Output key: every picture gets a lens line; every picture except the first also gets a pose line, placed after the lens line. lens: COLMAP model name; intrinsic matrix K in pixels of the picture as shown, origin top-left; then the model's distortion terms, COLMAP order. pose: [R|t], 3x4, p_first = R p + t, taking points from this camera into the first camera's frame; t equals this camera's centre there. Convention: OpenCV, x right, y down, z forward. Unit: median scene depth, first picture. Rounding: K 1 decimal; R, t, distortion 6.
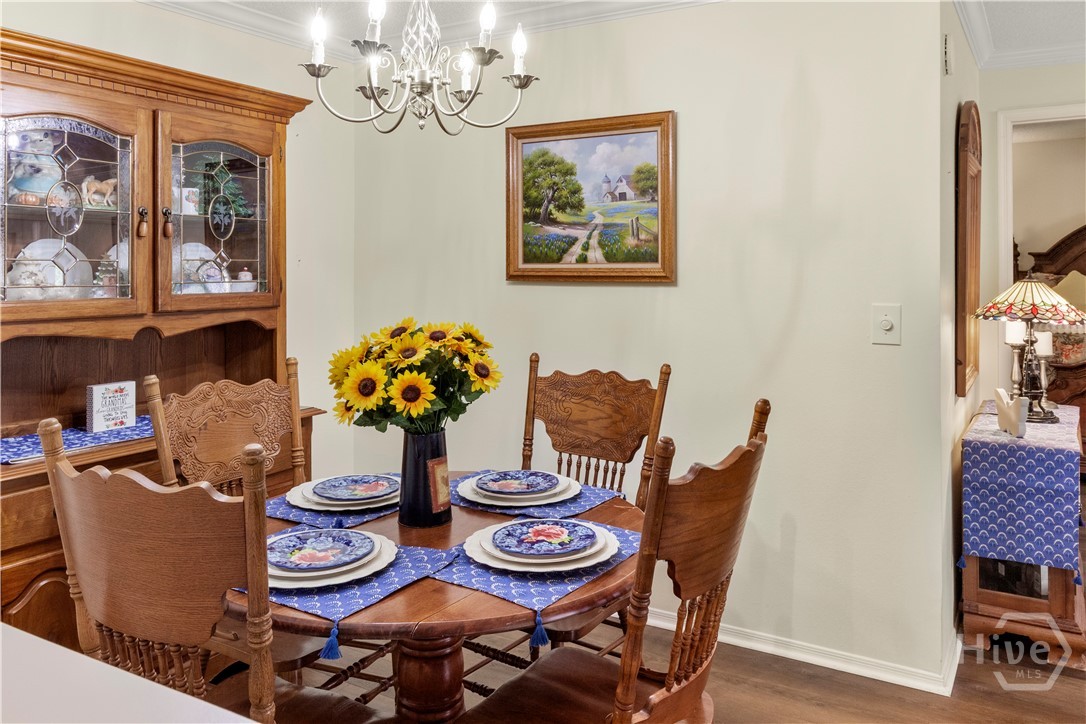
lens RADIAL K [[820.4, 0, 547.4], [0, 820.4, 259.5], [0, 0, 1]] dist [0.005295, -0.002134]
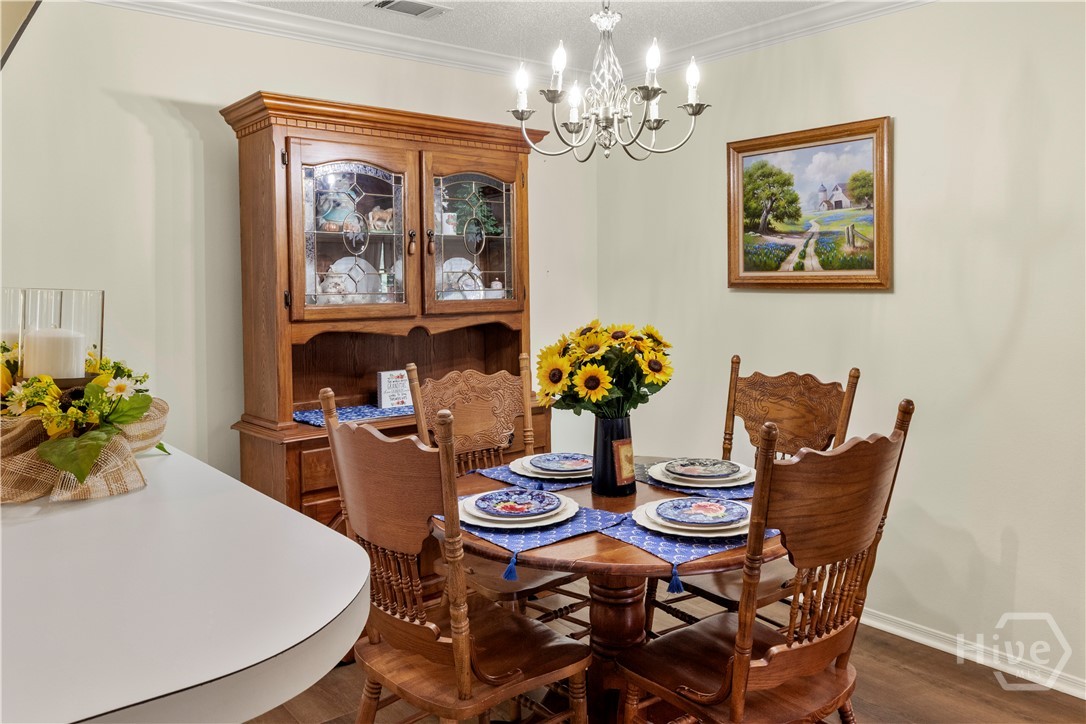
lens RADIAL K [[813.9, 0, 543.9], [0, 813.9, 297.9], [0, 0, 1]] dist [0.000228, -0.000973]
pose [[0.937136, 0.000324, -0.348965, 0.125430], [0.012553, 0.999321, 0.034638, -0.001254], [0.348739, -0.036841, 0.936495, -0.089712]]
